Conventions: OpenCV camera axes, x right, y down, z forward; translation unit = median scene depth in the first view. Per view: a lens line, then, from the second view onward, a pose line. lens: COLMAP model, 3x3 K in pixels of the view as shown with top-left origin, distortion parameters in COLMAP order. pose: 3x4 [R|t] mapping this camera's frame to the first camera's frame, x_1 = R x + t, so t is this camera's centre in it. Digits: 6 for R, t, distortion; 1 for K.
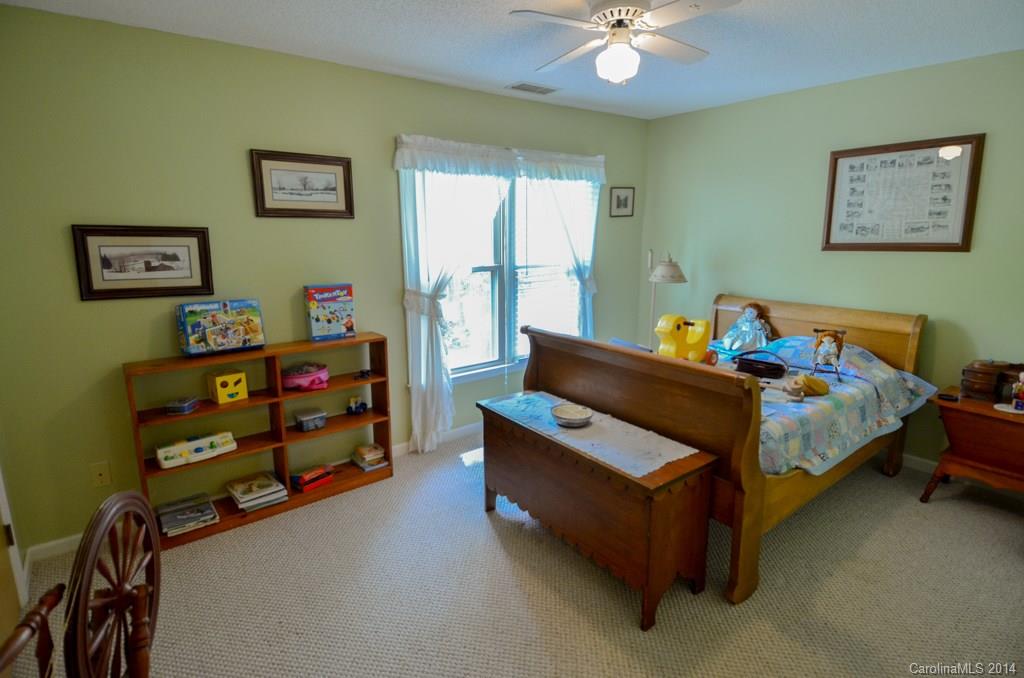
lens RADIAL K [[532.5, 0, 512.4], [0, 532.5, 333.7], [0, 0, 1]] dist [0.047960, -0.022974]
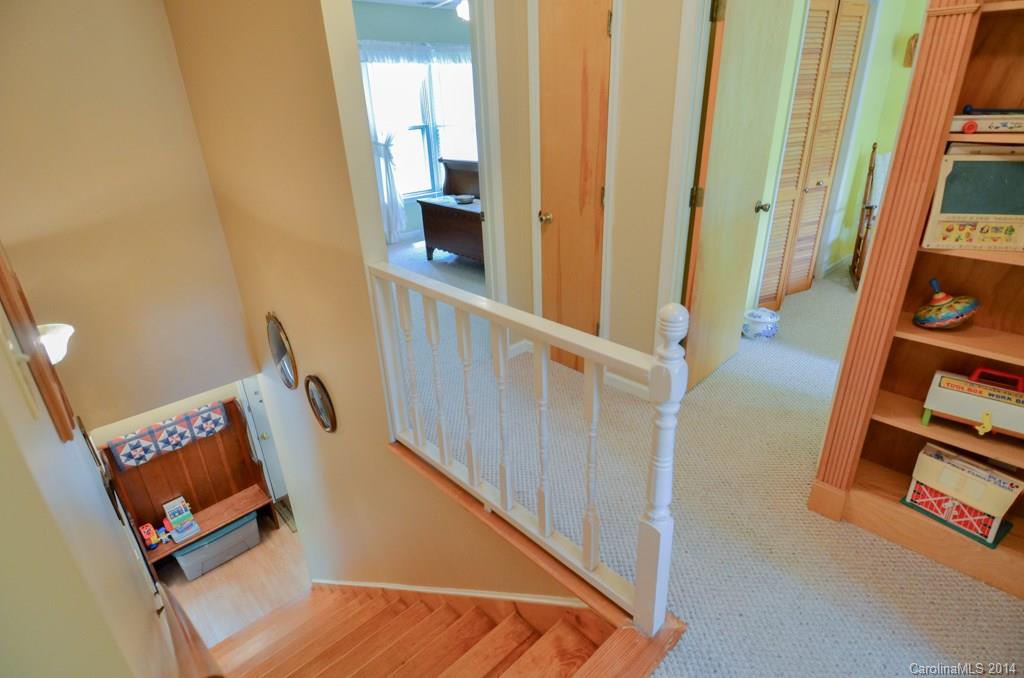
lens RADIAL K [[532.5, 0, 517.2], [0, 532.5, 341.5], [0, 0, 1]] dist [0.047960, -0.022974]
pose [[0.994316, -0.070737, 0.079574, 0.077581], [0.051127, 0.972804, 0.225918, 0.162736], [-0.093391, -0.220565, 0.970891, -0.765899]]
